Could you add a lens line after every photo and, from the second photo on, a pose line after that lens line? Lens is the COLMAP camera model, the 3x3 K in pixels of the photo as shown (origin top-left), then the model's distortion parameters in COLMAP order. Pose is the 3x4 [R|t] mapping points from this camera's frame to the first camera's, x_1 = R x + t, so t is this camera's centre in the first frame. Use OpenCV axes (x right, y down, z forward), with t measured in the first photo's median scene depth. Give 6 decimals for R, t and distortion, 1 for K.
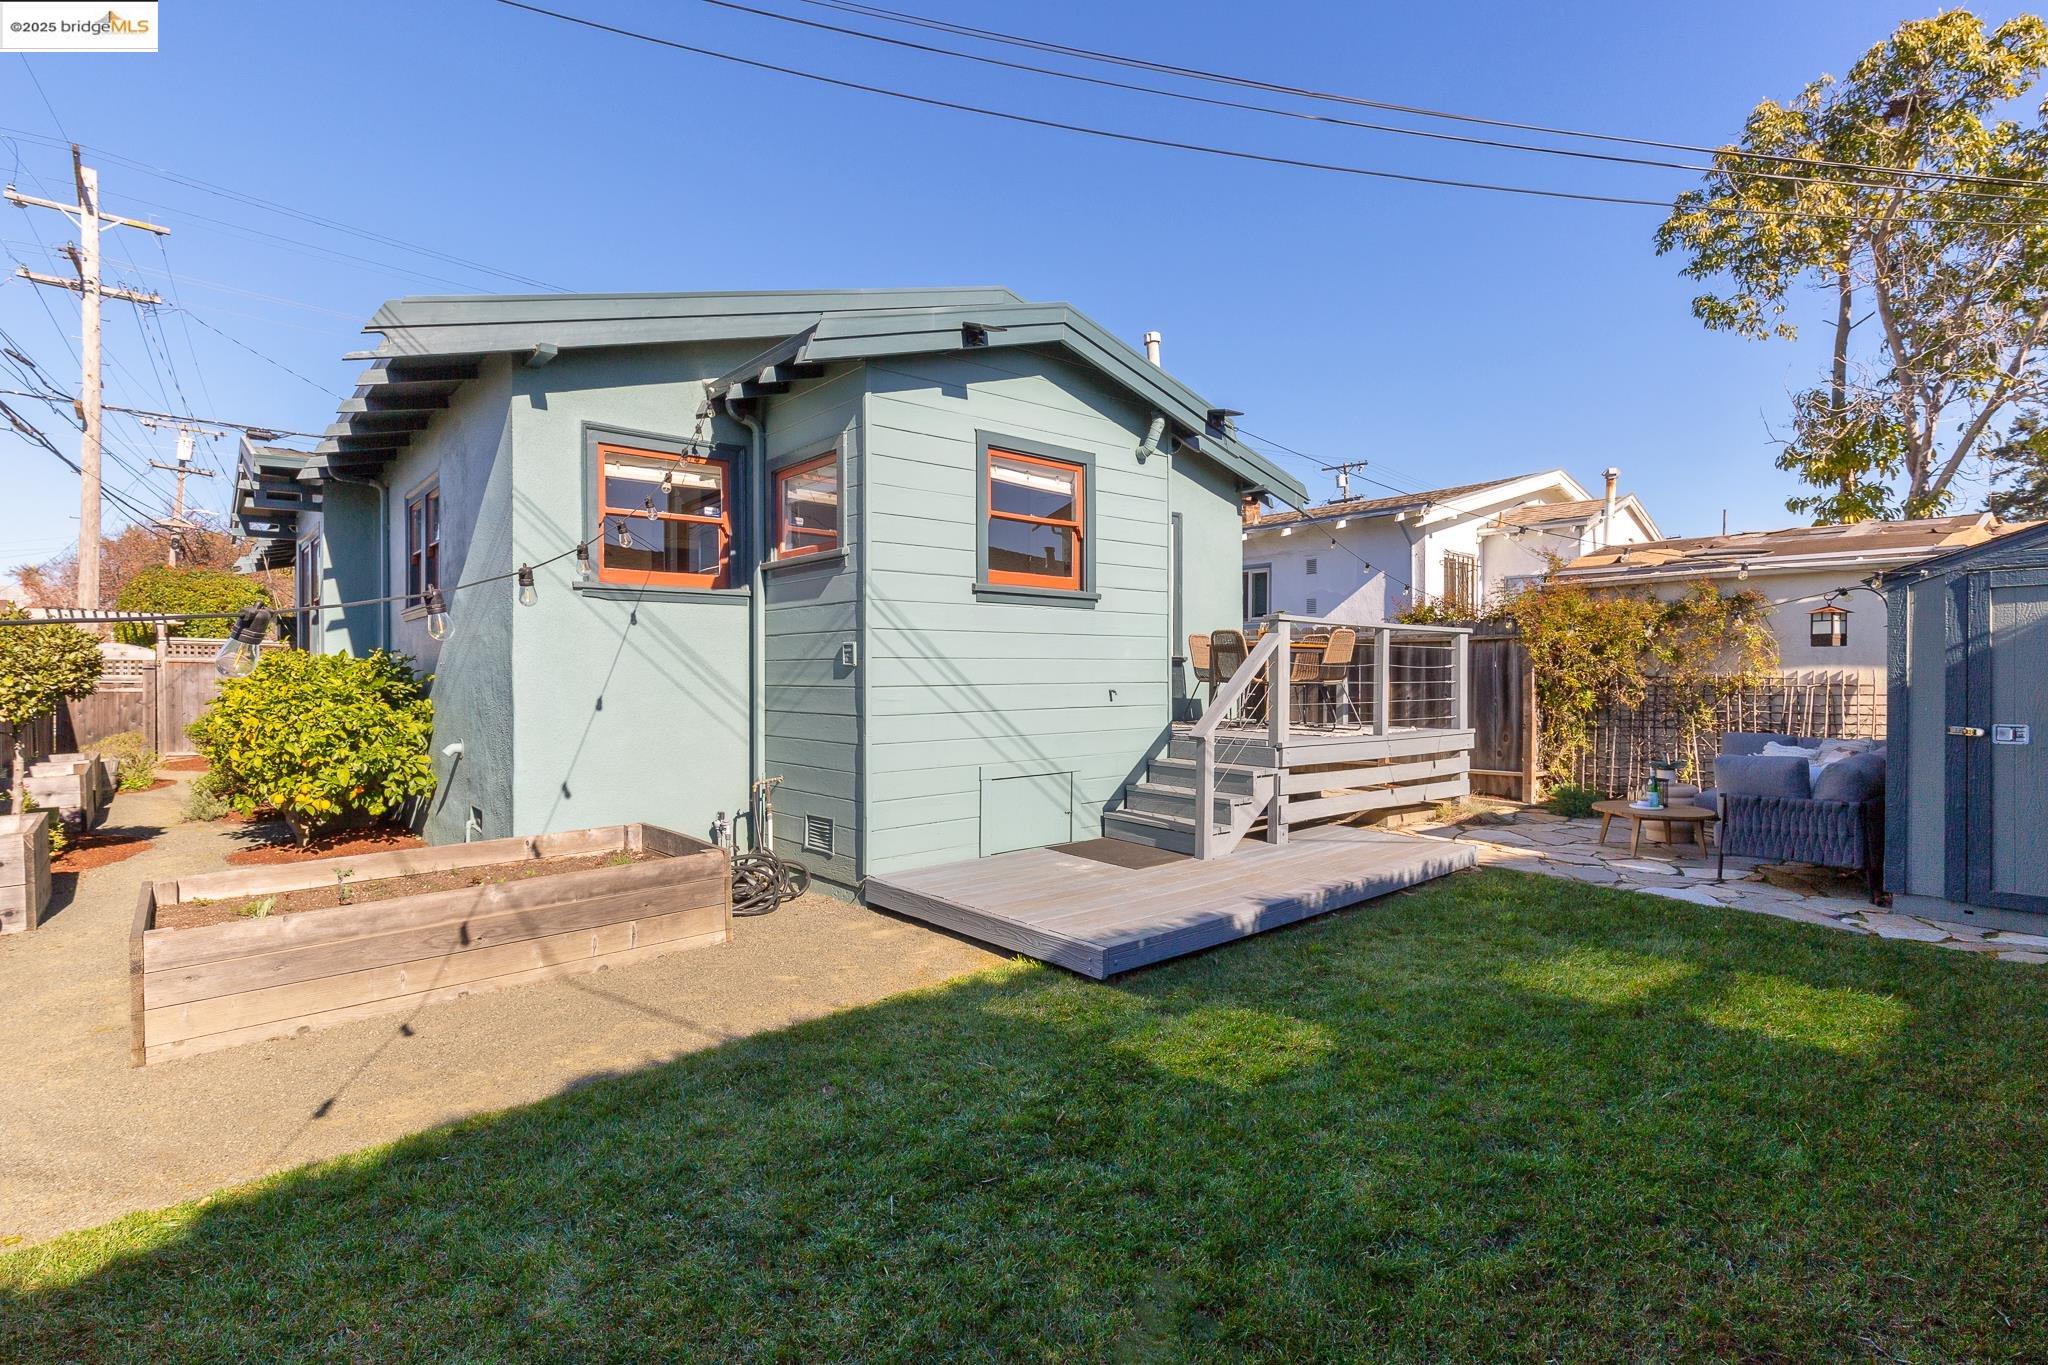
lens RADIAL K [[962.6, 0, 1084.4], [0, 962.6, 668.1], [0, 0, 1]] dist [0.012187, -0.004540]
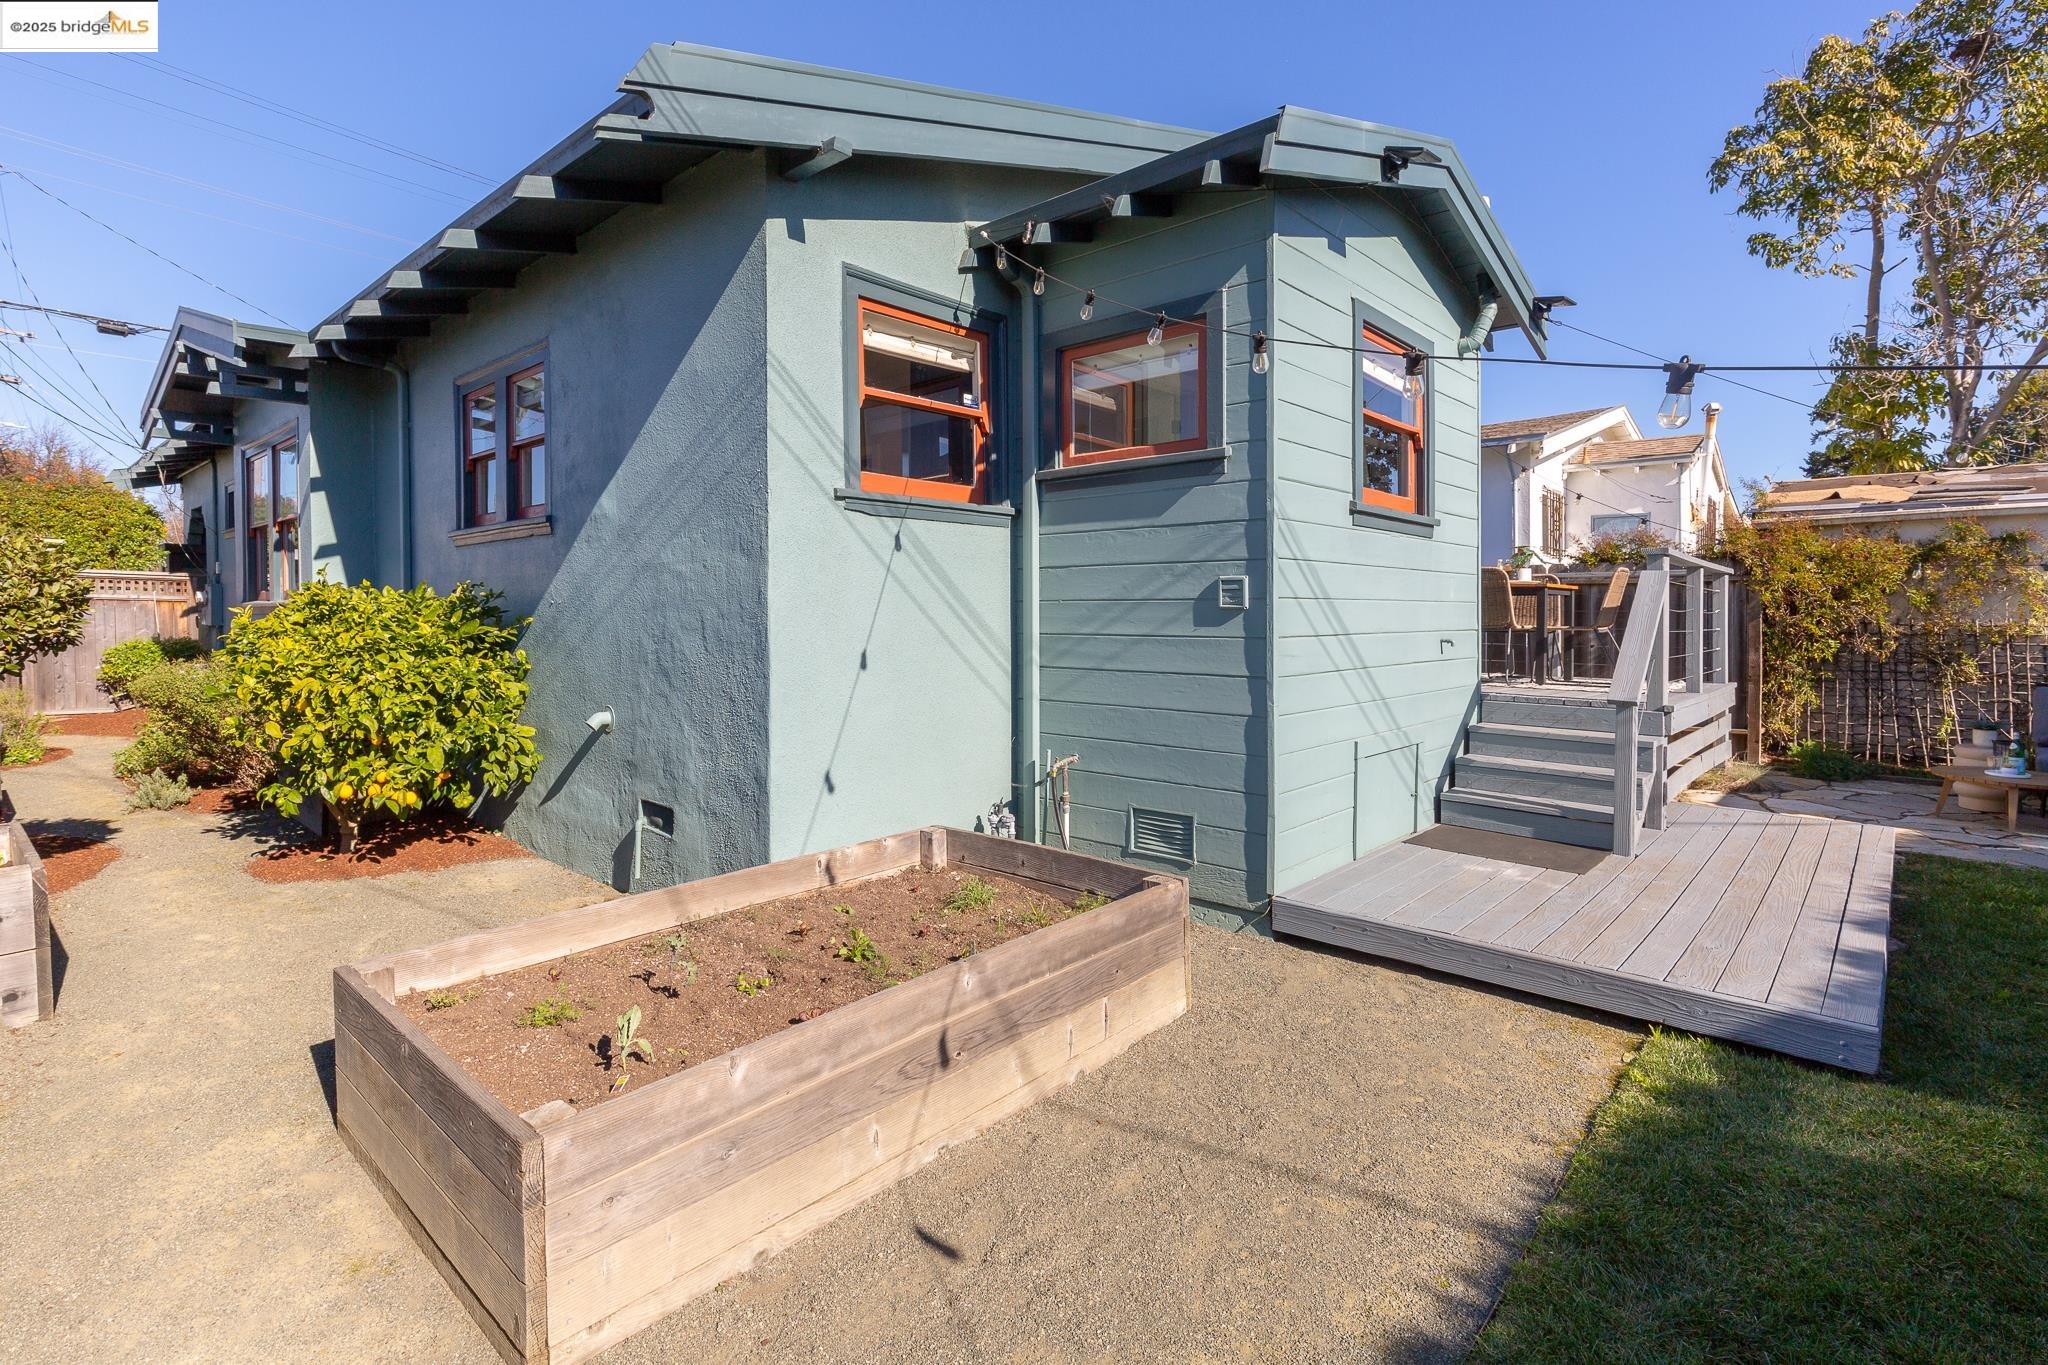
lens RADIAL K [[973.6, 0, 1072.2], [0, 973.6, 622.6], [0, 0, 1]] dist [-0.001644, -0.000213]
pose [[0.994321, 0.003422, 0.106371, -0.382476], [-0.004802, 0.999908, 0.012718, -0.000545], [-0.106318, -0.013156, 0.994245, 0.237598]]
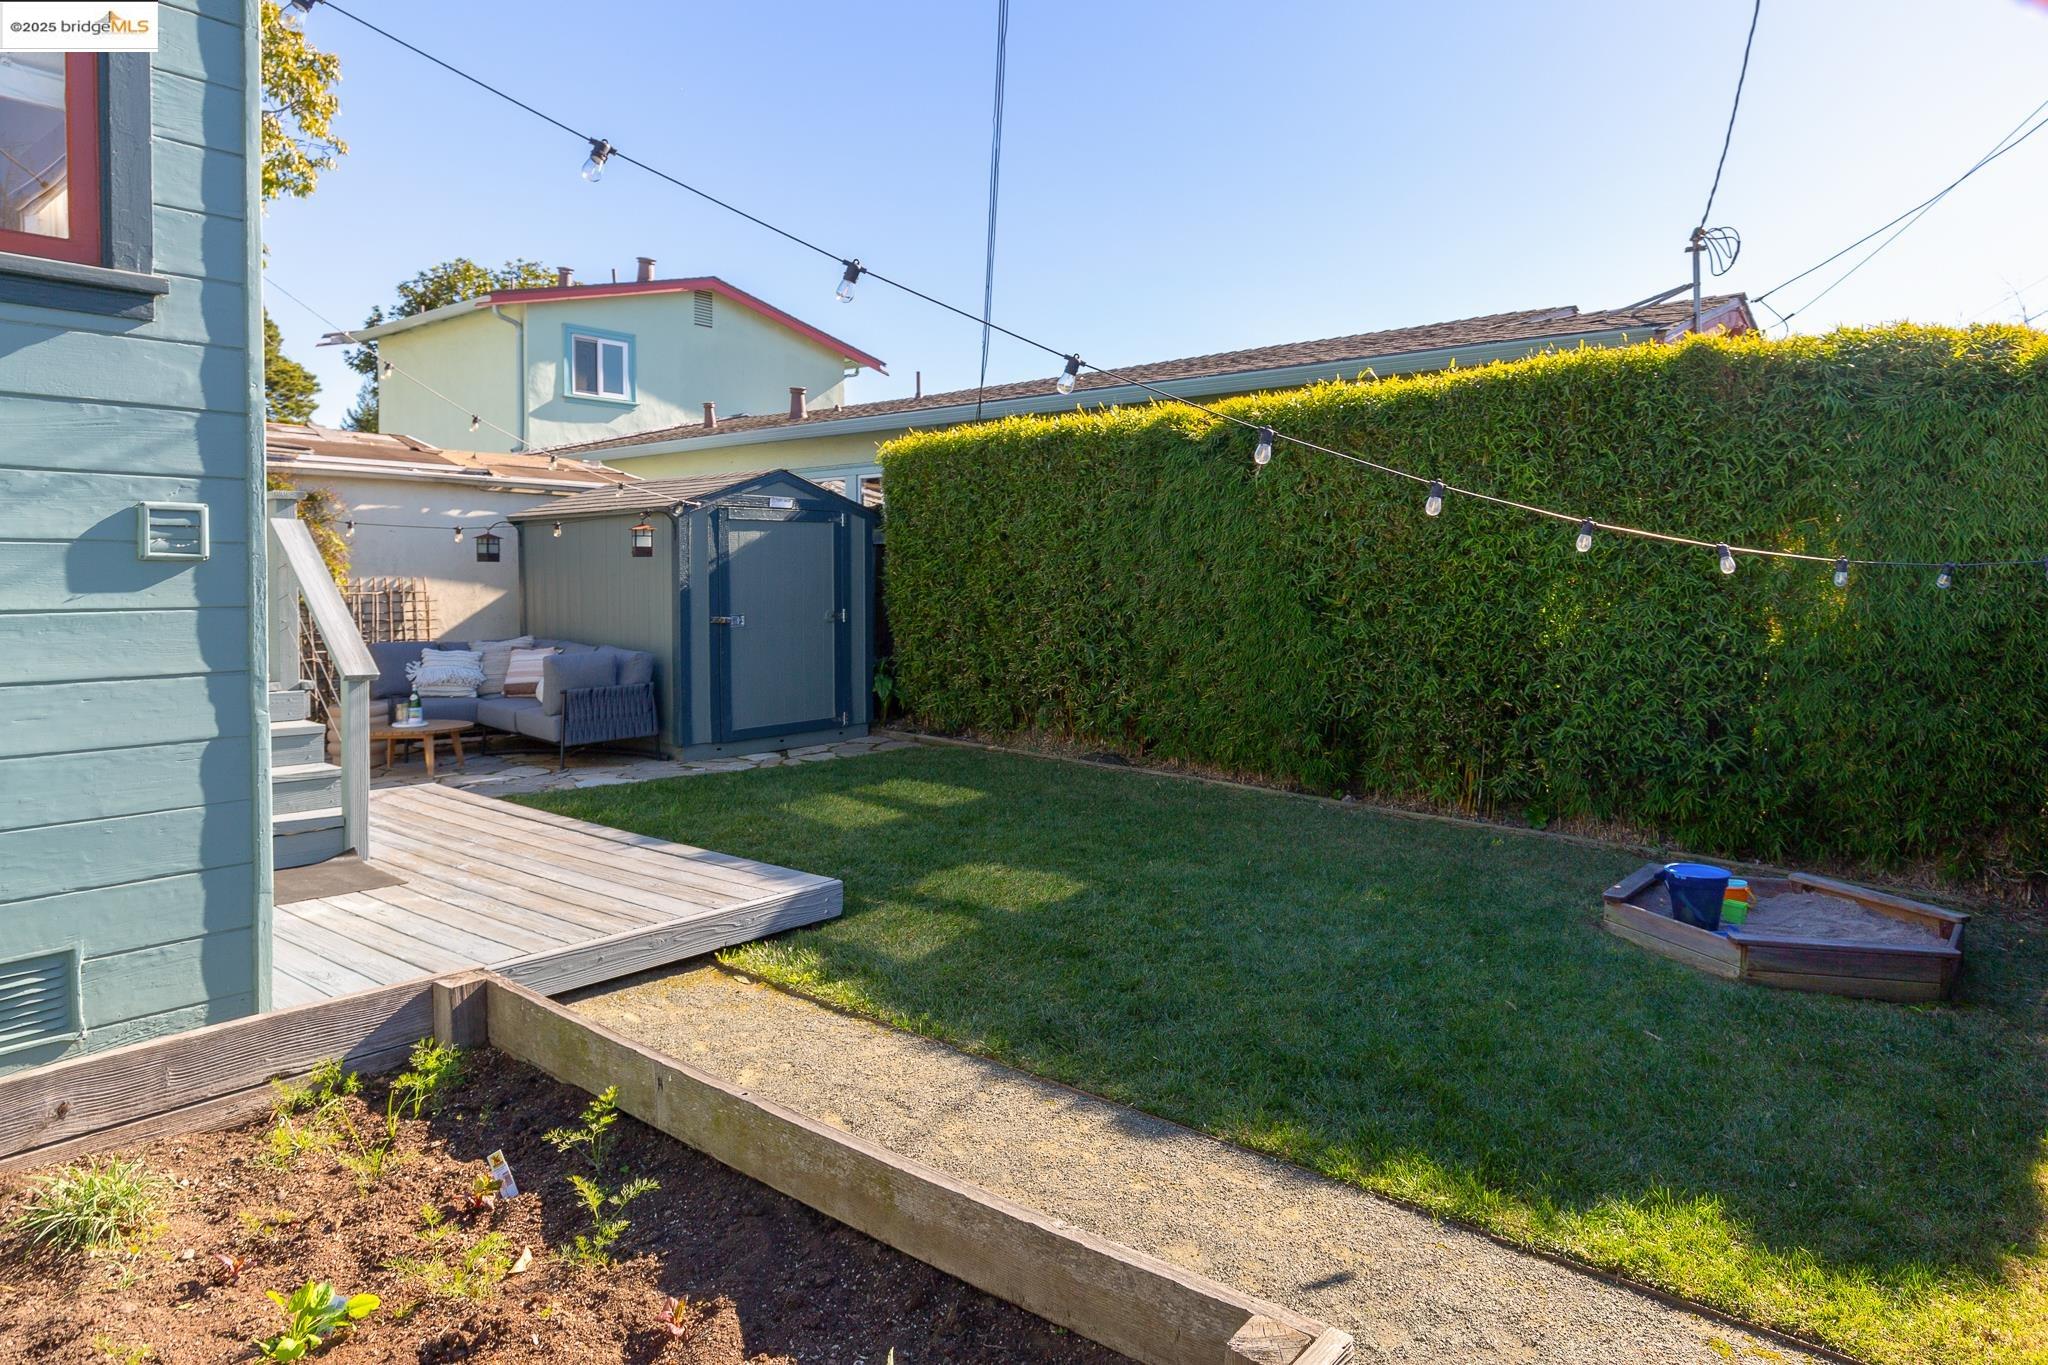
lens RADIAL K [[1232.0, 0, 1030.1], [0, 1232.0, 589.8], [0, 0, 1]] dist [-0.000958, 0.000384]
pose [[-0.113147, -0.007922, 0.993547, -0.710754], [-0.001193, 0.999969, 0.007837, 0.005486], [-0.993577, -0.000299, -0.113153, 0.591505]]
